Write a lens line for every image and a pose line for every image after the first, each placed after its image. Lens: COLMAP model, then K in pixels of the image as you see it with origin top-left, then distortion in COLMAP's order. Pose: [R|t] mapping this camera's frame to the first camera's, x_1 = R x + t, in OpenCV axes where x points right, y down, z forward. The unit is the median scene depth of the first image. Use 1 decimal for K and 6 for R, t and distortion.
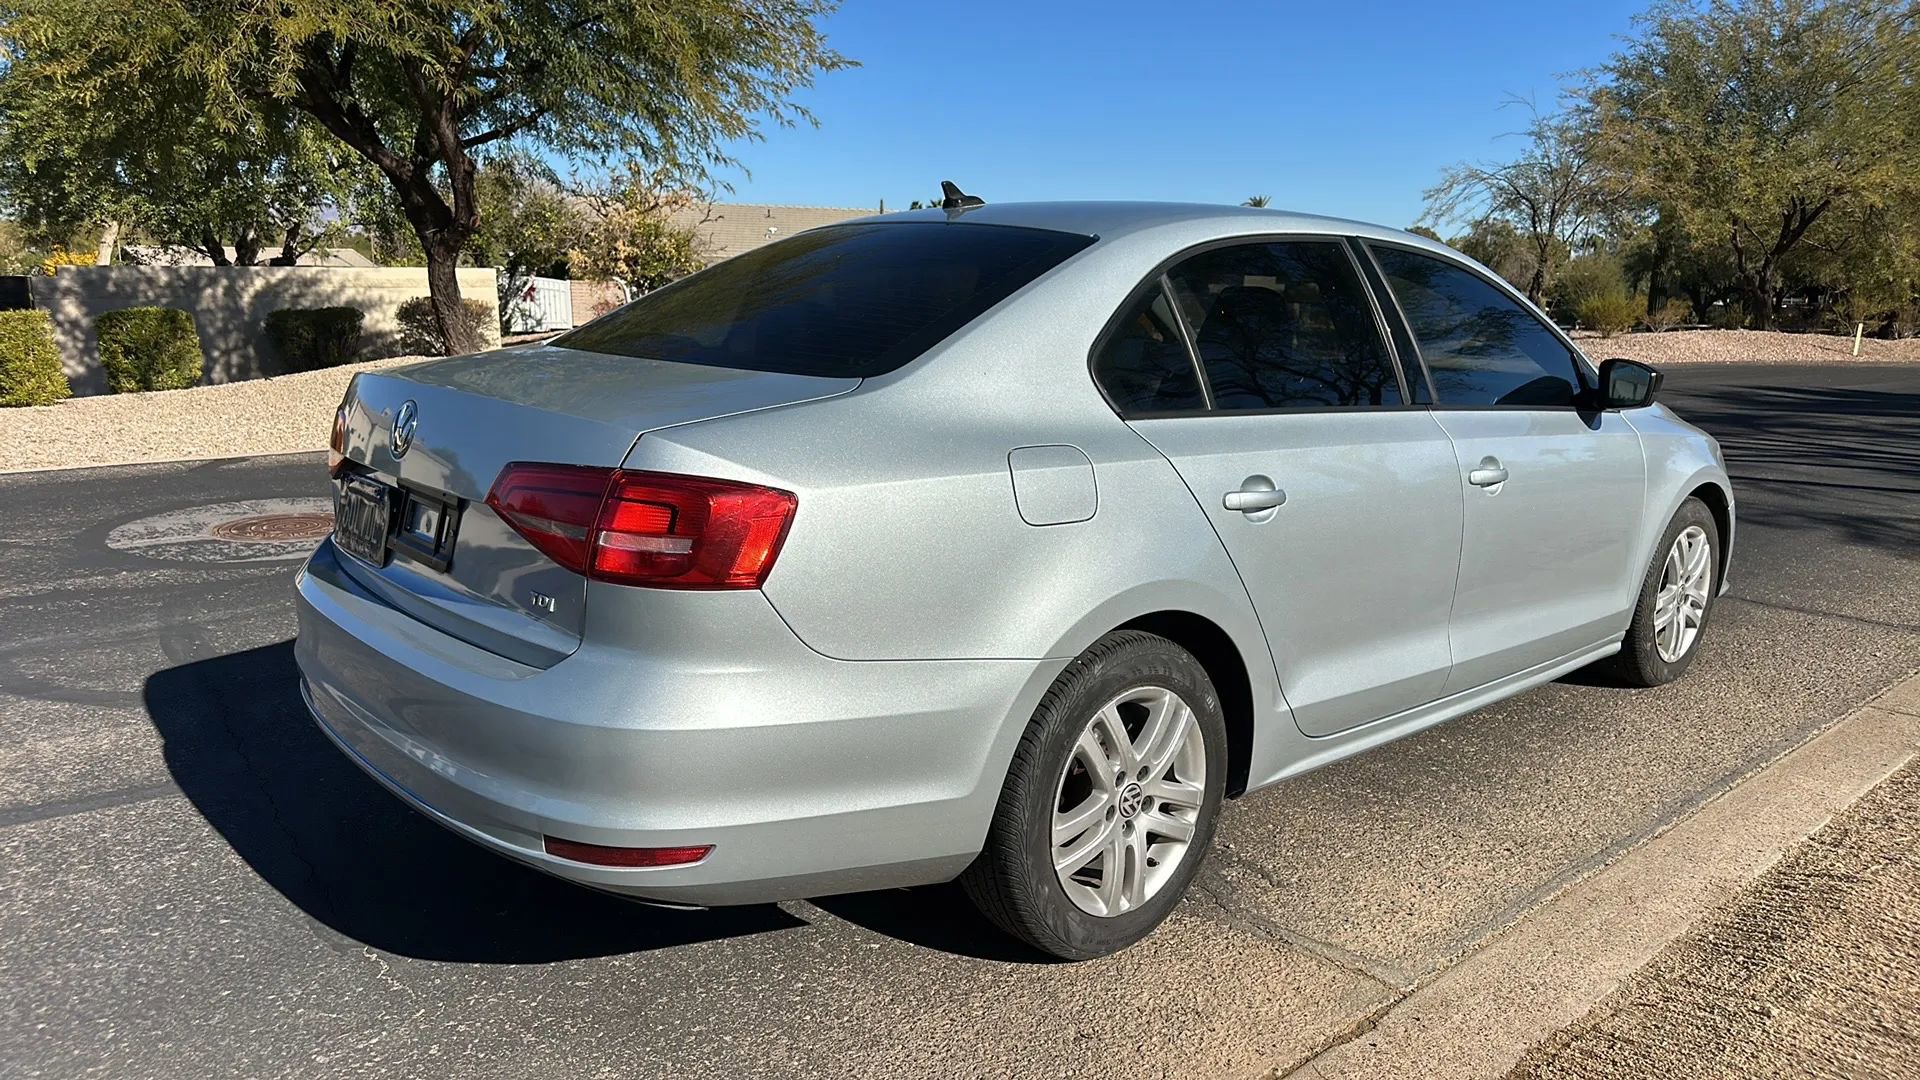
lens RADIAL K [[1362.5, 0, 951.2], [0, 1362.5, 551.9], [0, 0, 1]] dist [0.017825, -0.032741]
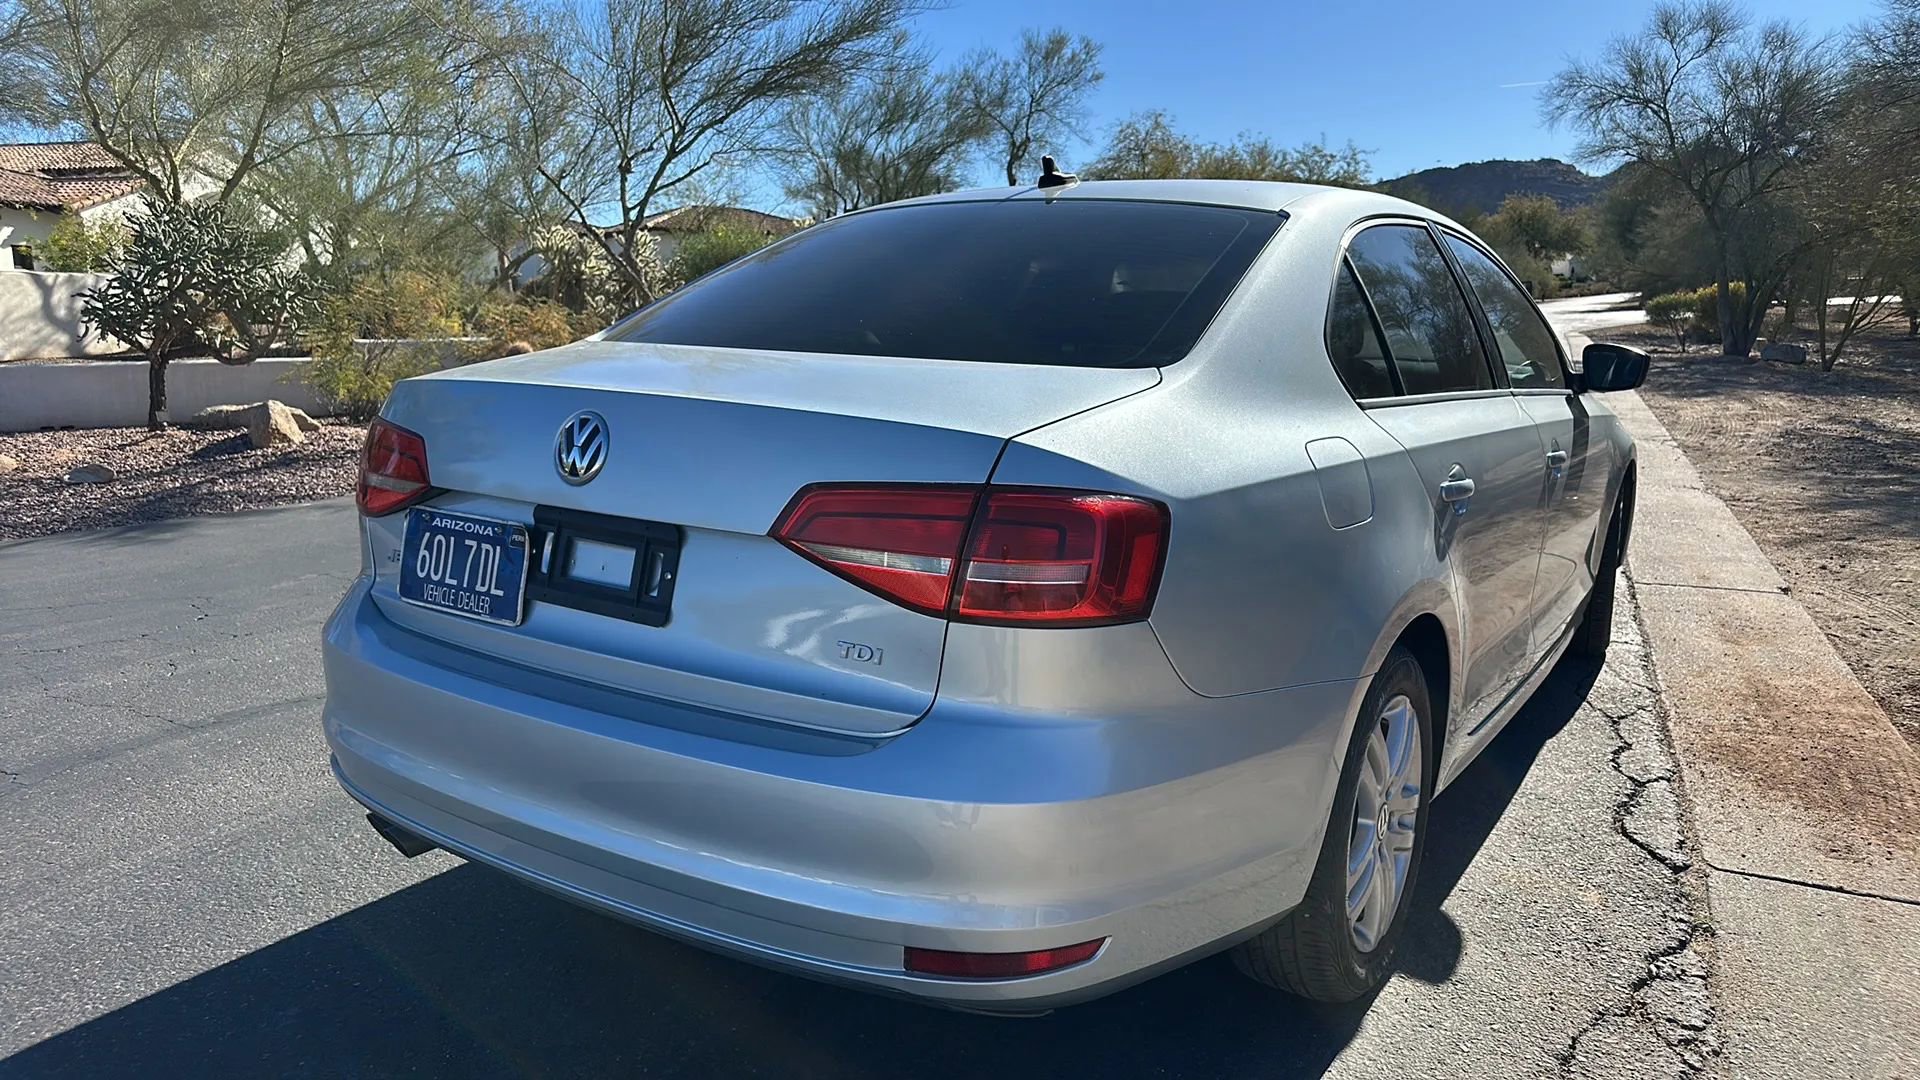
lens RADIAL K [[1362.5, 0, 949.7], [0, 1362.5, 548.8], [0, 0, 1]] dist [0.017825, -0.032741]
pose [[0.976213, -0.052159, 0.210447, -0.276064], [0.054827, 0.998472, -0.006856, -0.011009], [-0.209768, 0.018231, 0.977581, 0.140005]]
